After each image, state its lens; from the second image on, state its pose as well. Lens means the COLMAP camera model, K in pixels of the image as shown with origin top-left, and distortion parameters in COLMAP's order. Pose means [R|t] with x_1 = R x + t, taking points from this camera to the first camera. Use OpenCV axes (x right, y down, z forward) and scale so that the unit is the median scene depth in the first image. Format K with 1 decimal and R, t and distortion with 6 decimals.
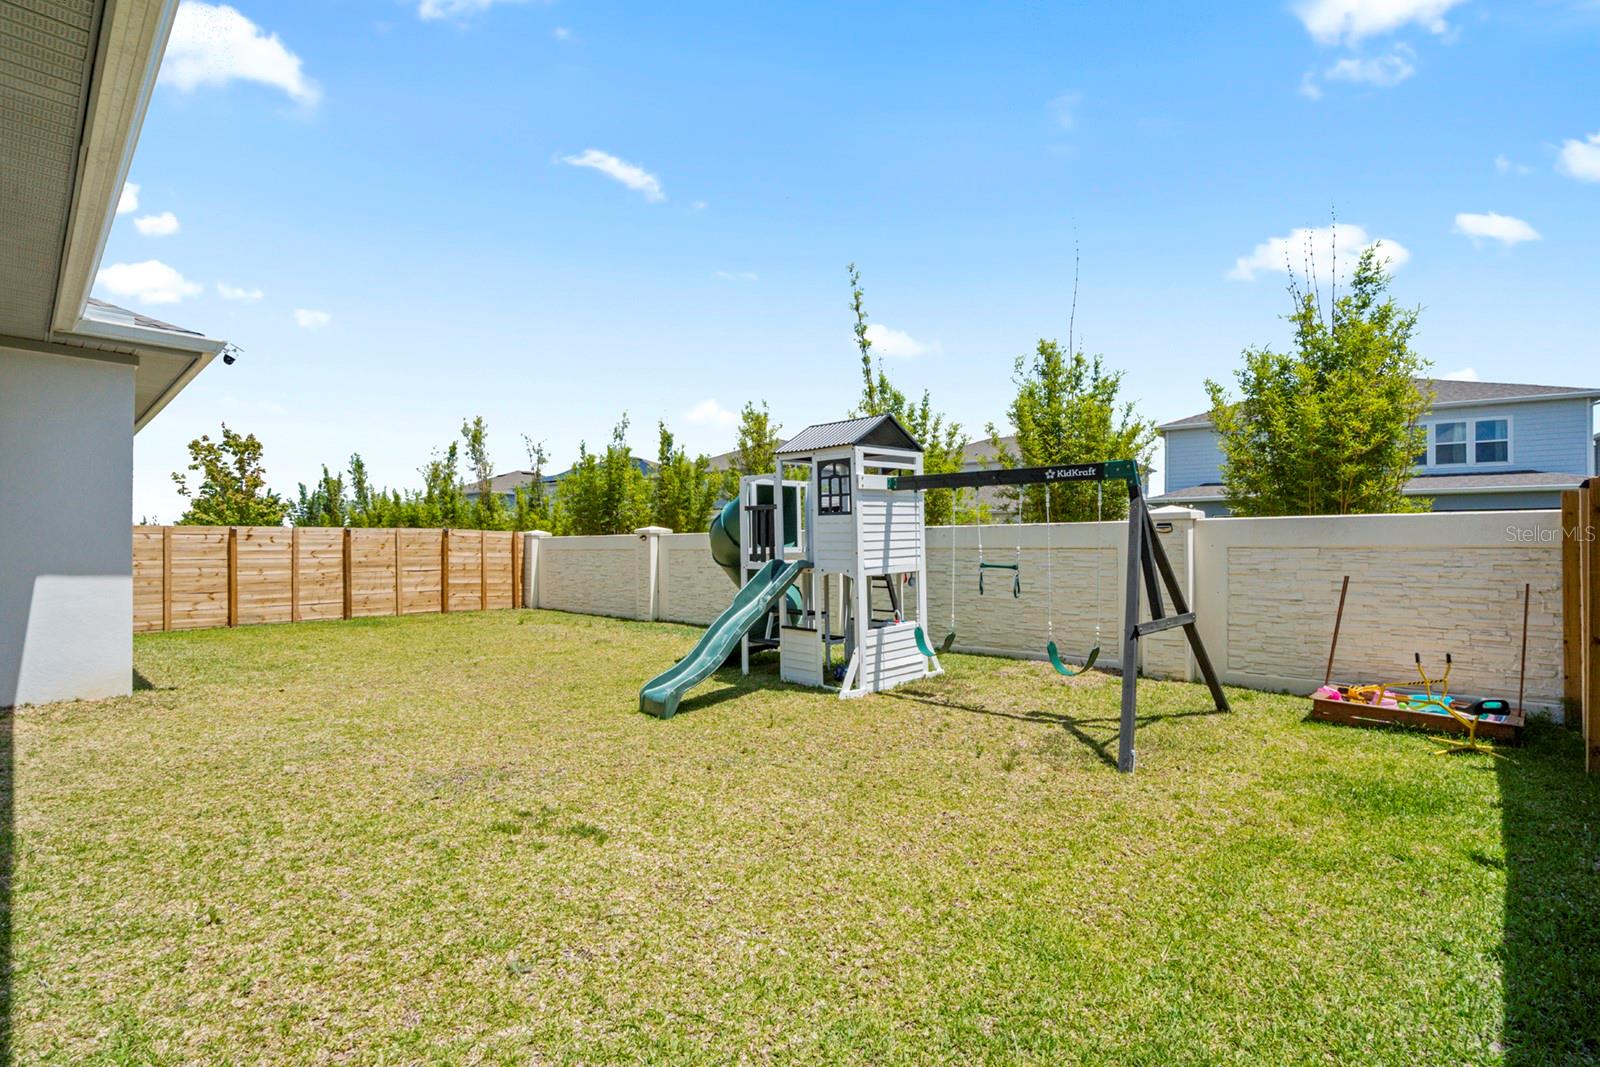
lens RADIAL K [[731.9, 0, 875.7], [0, 731.9, 559.6], [0, 0, 1]] dist [-0.006214, 0.002835]
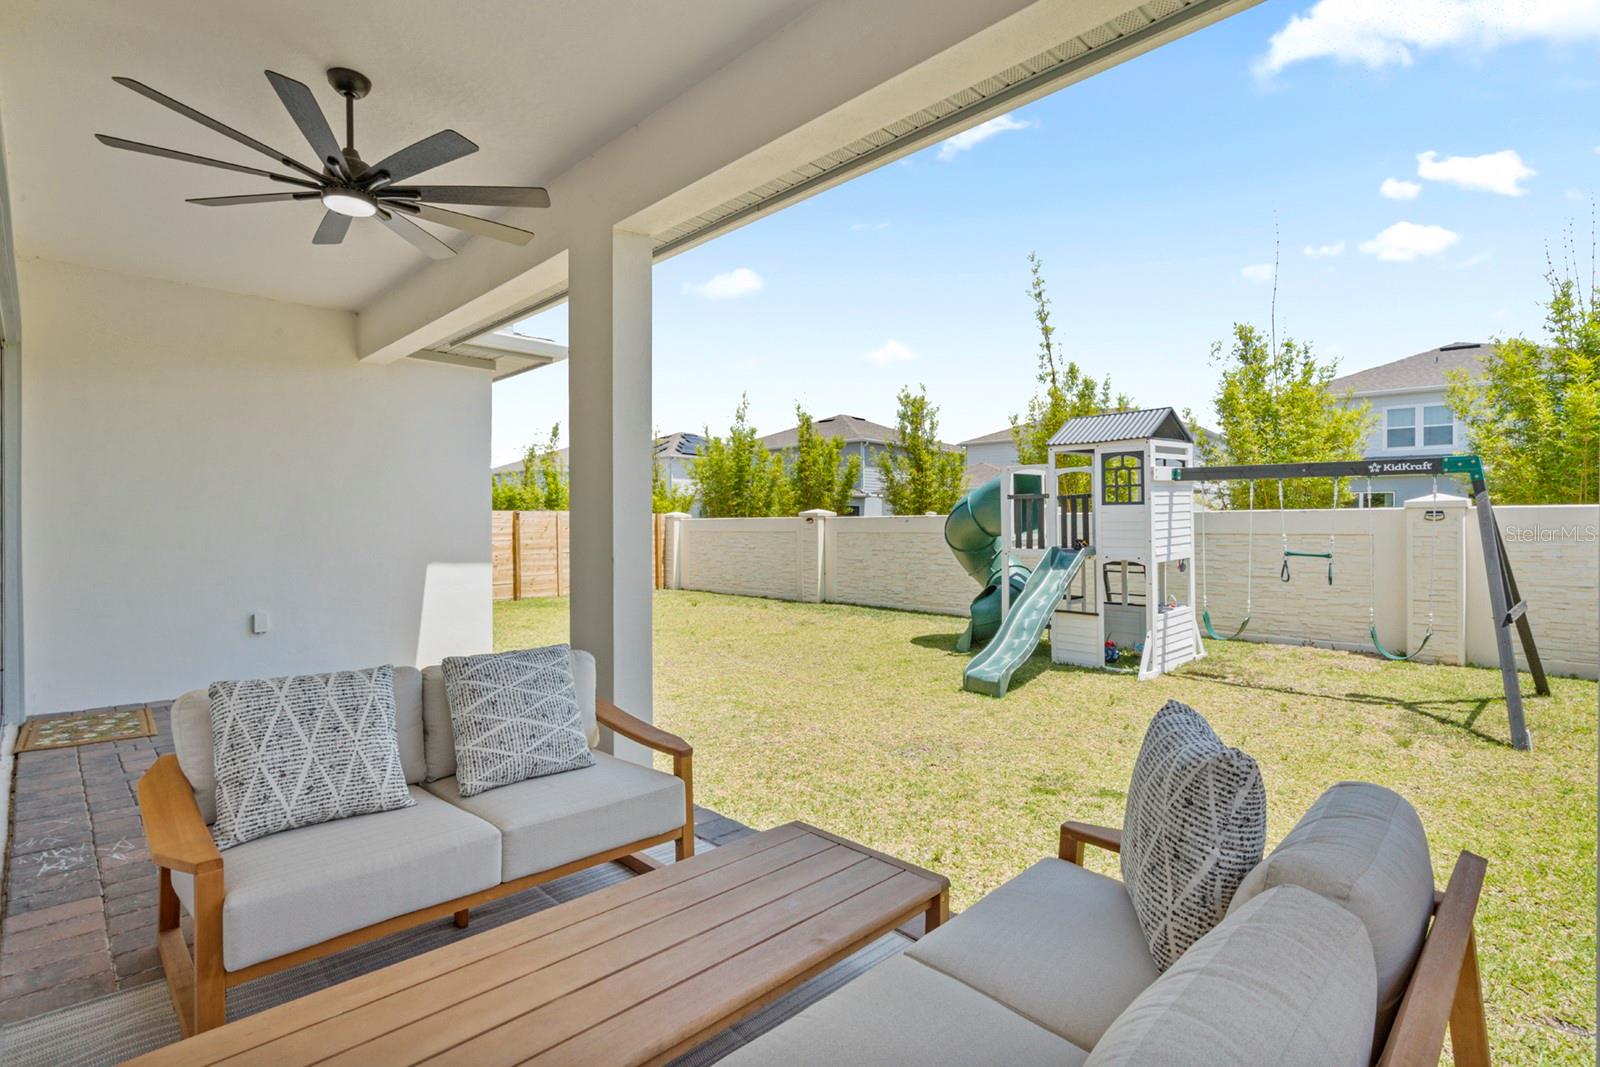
lens RADIAL K [[777.9, 0, 794.1], [0, 777.9, 526.1], [0, 0, 1]] dist [0.001403, 0.003021]
pose [[0.998918, -0.002210, -0.046456, -0.447300], [0.001838, 0.999966, -0.008056, -0.020888], [0.046472, 0.007962, 0.998888, -0.130593]]
